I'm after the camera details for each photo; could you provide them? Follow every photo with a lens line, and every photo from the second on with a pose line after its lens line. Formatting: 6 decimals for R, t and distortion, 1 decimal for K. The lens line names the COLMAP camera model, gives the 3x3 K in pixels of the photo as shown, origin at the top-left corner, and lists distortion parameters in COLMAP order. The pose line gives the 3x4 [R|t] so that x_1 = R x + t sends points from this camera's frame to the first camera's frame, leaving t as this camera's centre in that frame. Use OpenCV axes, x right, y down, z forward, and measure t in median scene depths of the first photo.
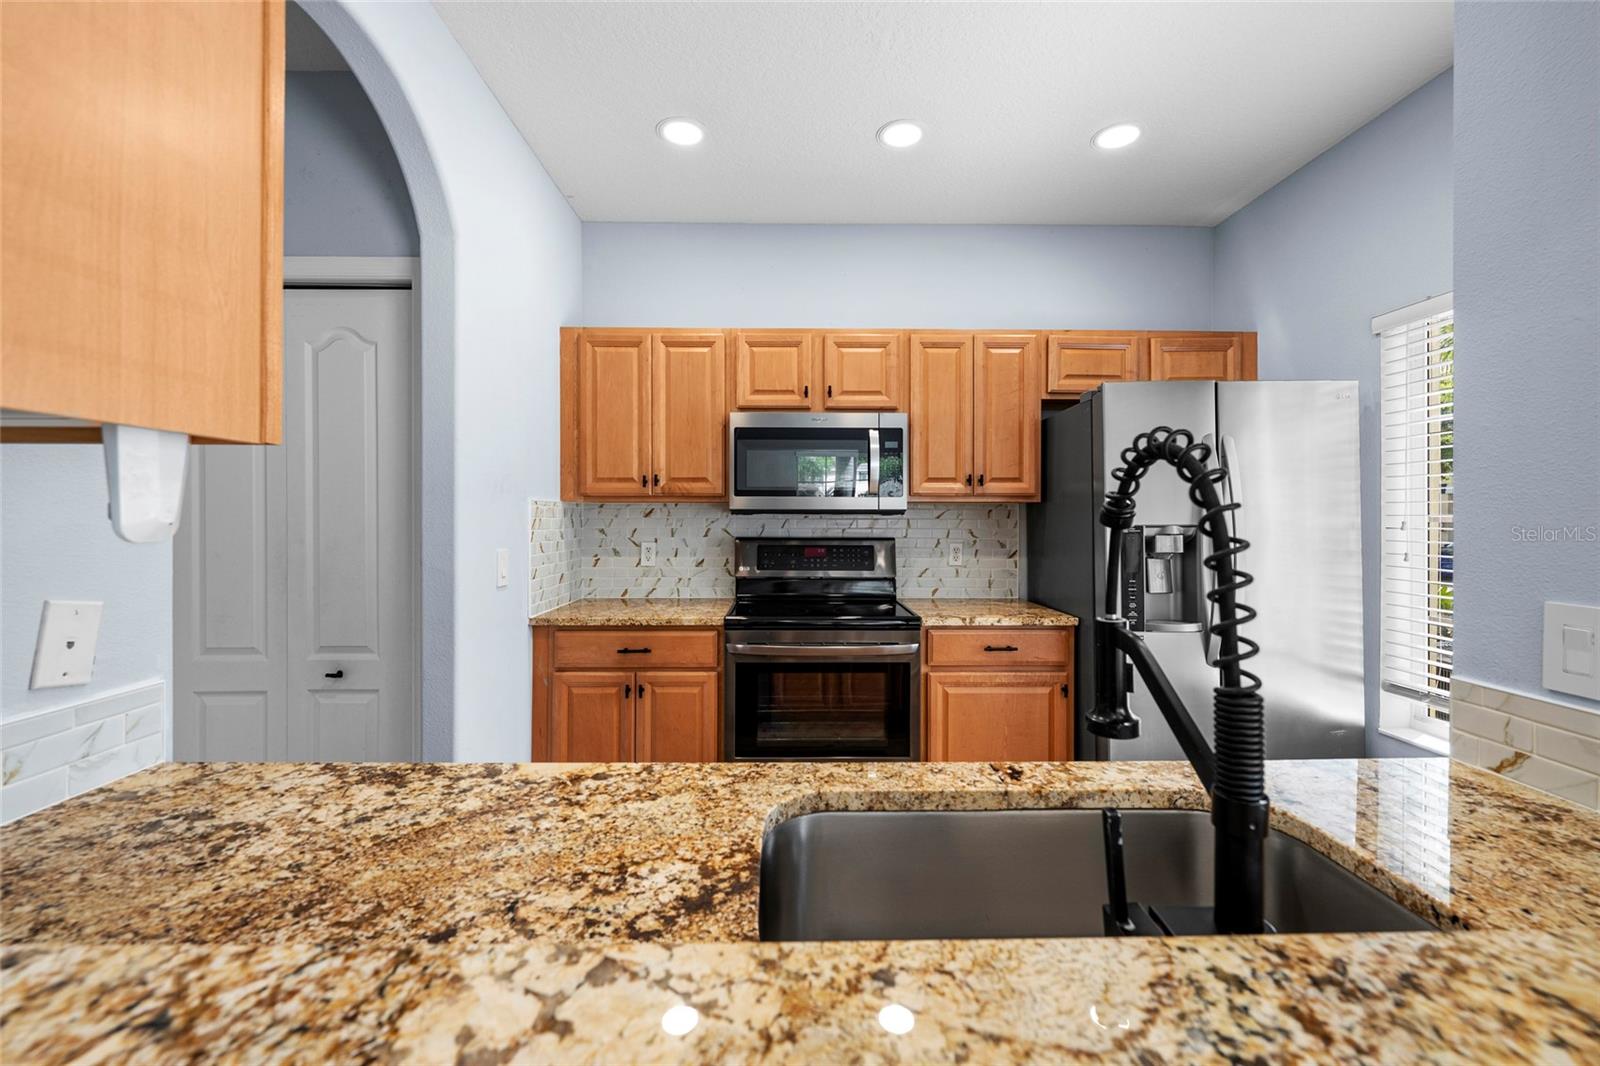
lens RADIAL K [[638.0, 0, 801.3], [0, 638.0, 519.9], [0, 0, 1]] dist [-0.001623, -0.001217]
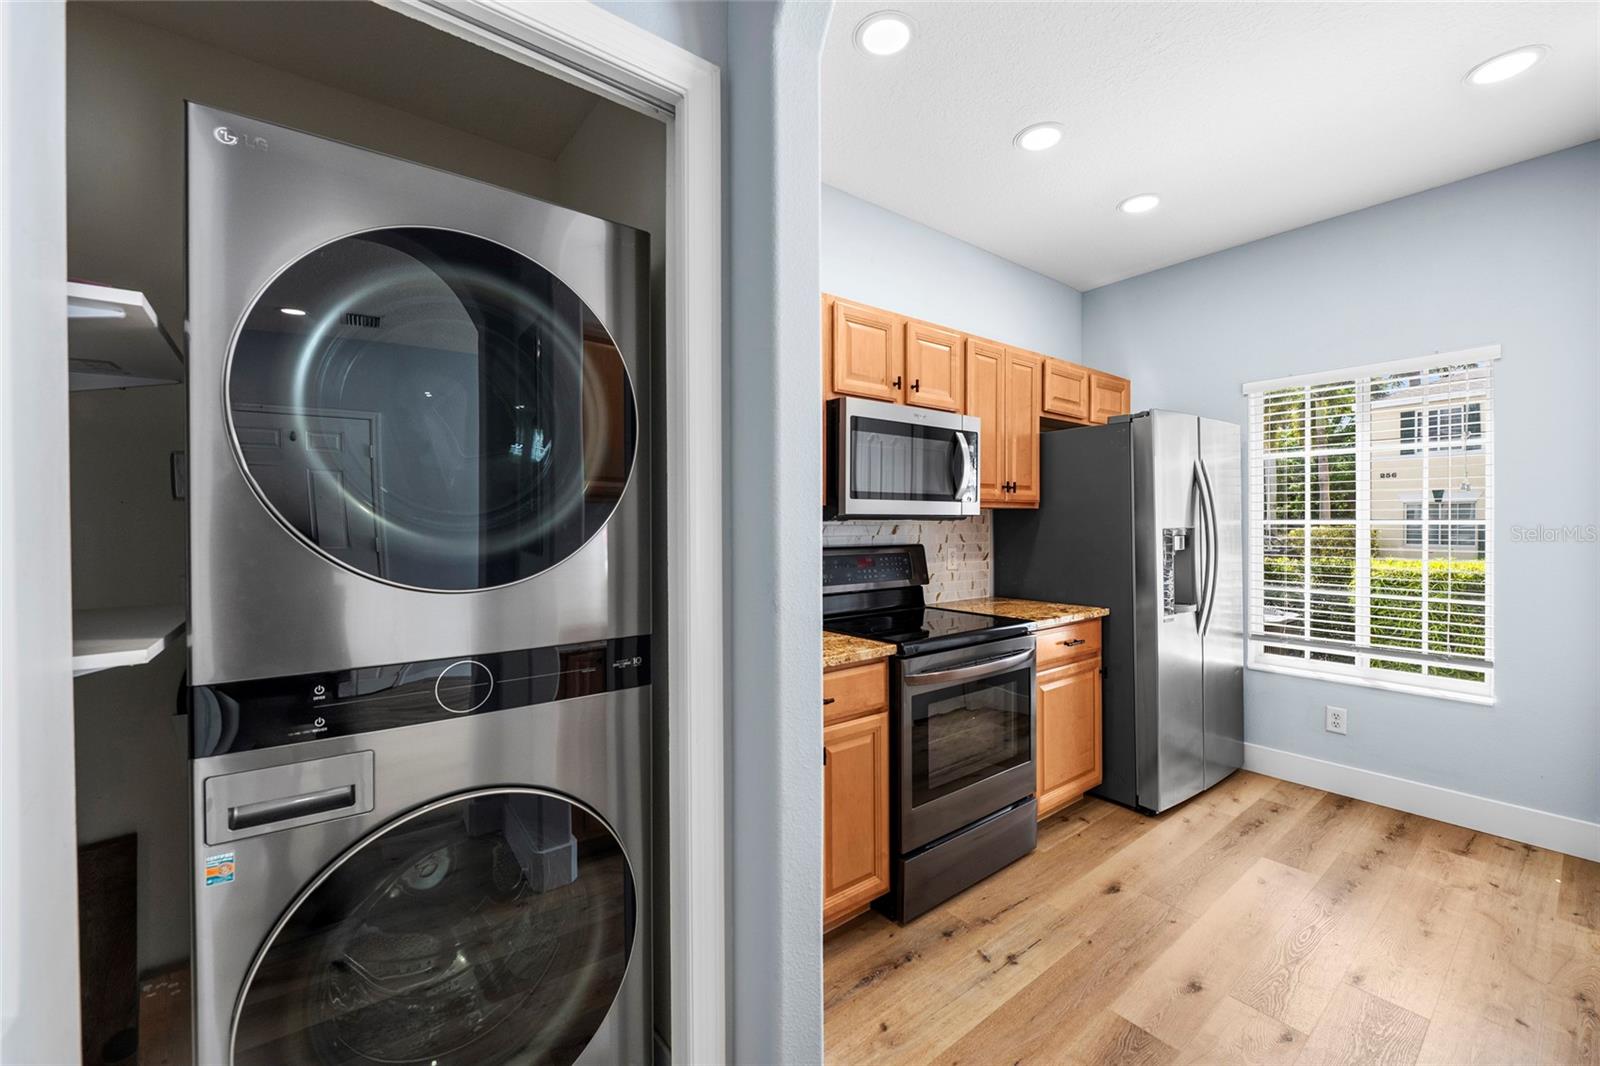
lens RADIAL K [[638.0, 0, 804.3], [0, 638.0, 525.6], [0, 0, 1]] dist [-0.001623, -0.001217]
pose [[0.800611, -0.008535, 0.599124, -0.631734], [0.009355, 0.999955, 0.001743, -0.003332], [-0.599112, 0.004210, 0.800655, 0.361637]]
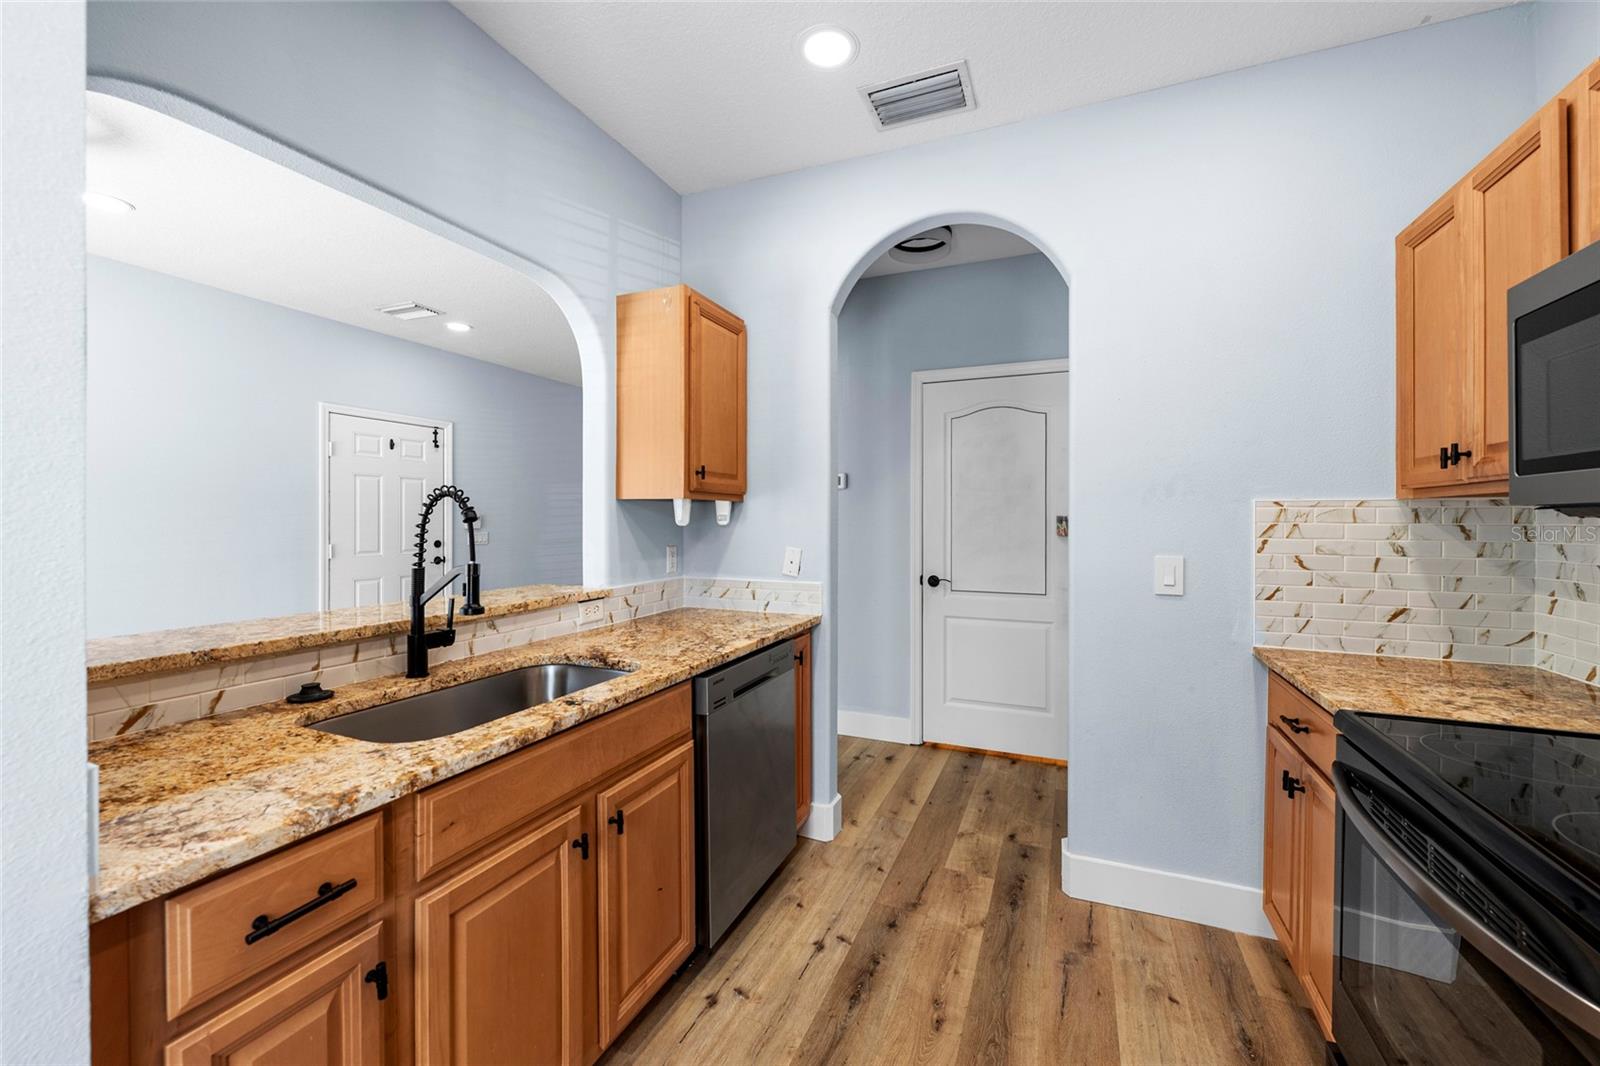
lens RADIAL K [[638.0, 0, 796.8], [0, 638.0, 520.7], [0, 0, 1]] dist [-0.001623, -0.001217]
pose [[-0.425303, -0.001121, -0.905050, 0.489168], [-0.008325, 0.999962, 0.002674, -0.002999], [0.905013, 0.008671, -0.425296, 0.717768]]
